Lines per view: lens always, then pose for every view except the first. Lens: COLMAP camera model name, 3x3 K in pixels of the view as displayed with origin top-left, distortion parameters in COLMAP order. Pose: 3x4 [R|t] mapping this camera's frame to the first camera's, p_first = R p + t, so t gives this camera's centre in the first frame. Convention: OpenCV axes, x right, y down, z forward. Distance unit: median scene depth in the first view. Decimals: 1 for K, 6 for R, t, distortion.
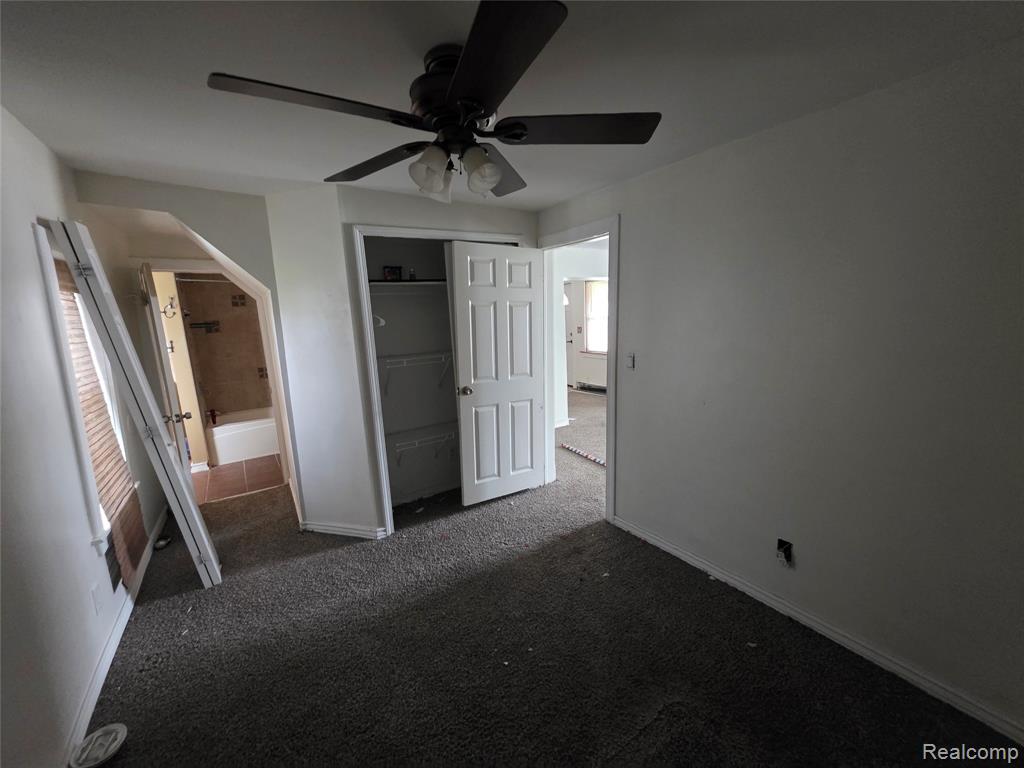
lens RADIAL K [[409.1, 0, 513.8], [0, 409.1, 387.0], [0, 0, 1]] dist [0.000421, 0.002041]
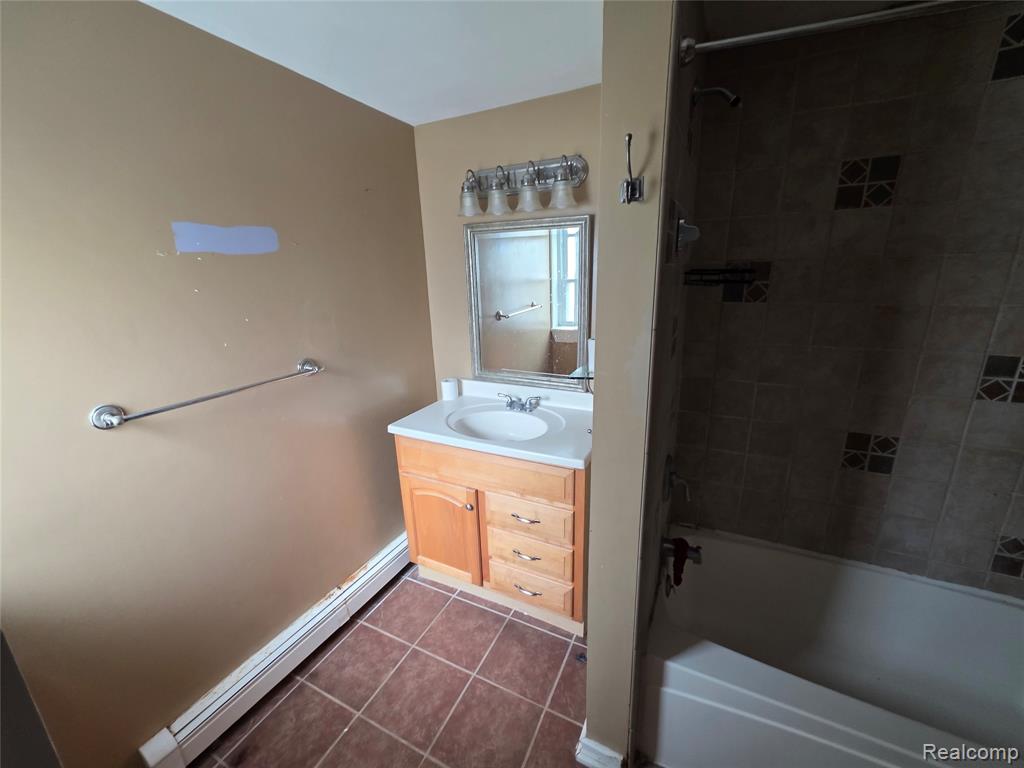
lens RADIAL K [[409.1, 0, 515.3], [0, 409.1, 383.9], [0, 0, 1]] dist [0.000421, 0.002041]
pose [[0.500168, 0.253621, -0.827954, -0.545274], [-0.155196, 0.966920, 0.202435, -0.107070], [0.851907, 0.027243, 0.522984, 0.688113]]
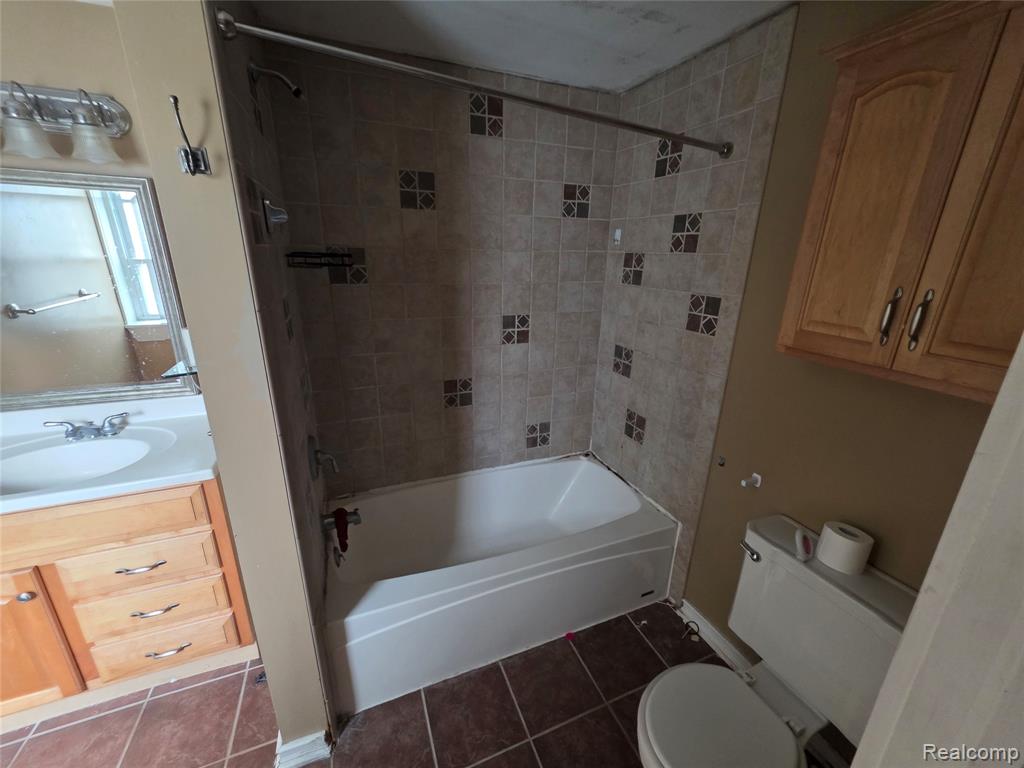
lens RADIAL K [[409.1, 0, 509.7], [0, 409.1, 384.1], [0, 0, 1]] dist [0.000421, 0.002041]
pose [[0.975969, 0.114342, -0.185501, -0.525244], [-0.090876, 0.987283, 0.130438, -0.104889], [0.198056, -0.110446, 0.973948, 0.677661]]
